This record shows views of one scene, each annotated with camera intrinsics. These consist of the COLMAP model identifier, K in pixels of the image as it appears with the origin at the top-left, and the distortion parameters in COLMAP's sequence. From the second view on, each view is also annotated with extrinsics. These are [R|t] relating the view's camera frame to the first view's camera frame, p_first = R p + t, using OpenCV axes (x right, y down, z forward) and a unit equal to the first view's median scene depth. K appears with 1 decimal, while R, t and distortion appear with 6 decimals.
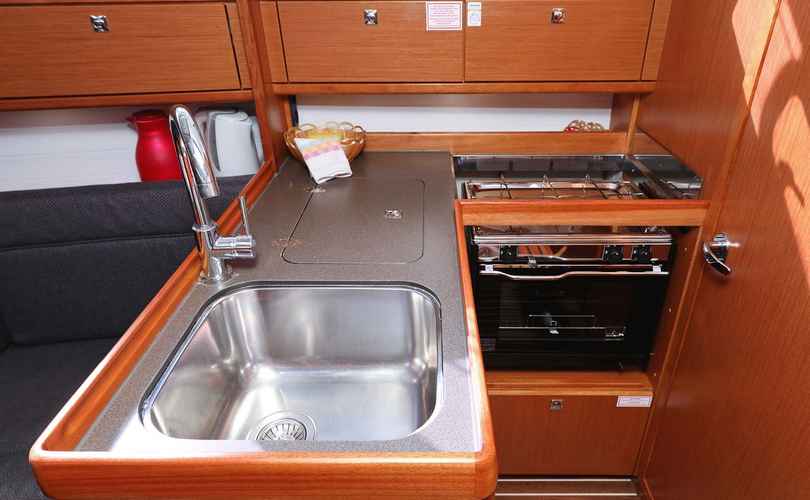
lens RADIAL K [[483.8, 0, 450.9], [0, 483.8, 239.3], [0, 0, 1]] dist [-0.000970, -0.000360]
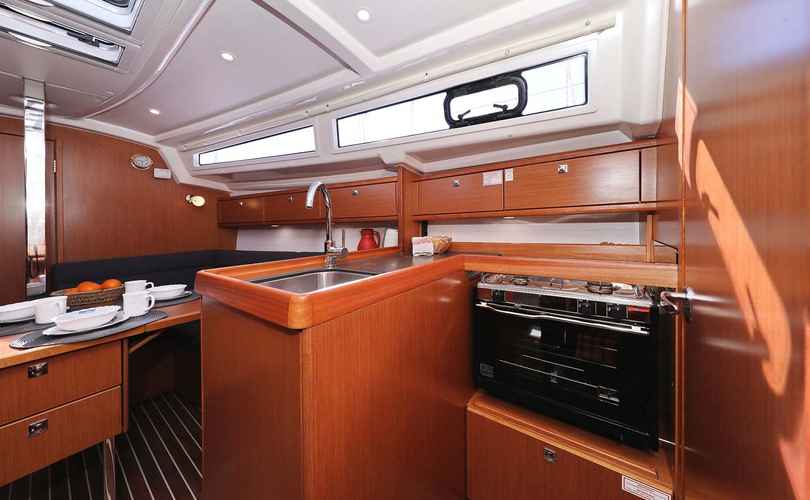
lens RADIAL K [[258.0, 0, 402.8], [0, 258.0, 222.2], [0, 0, 1]] dist [0.000287, -0.000033]
pose [[0.813071, -0.027241, -0.581527, 0.307048], [-0.240160, 0.894252, -0.377673, 0.173756], [0.530319, 0.446735, 0.720548, 0.171602]]
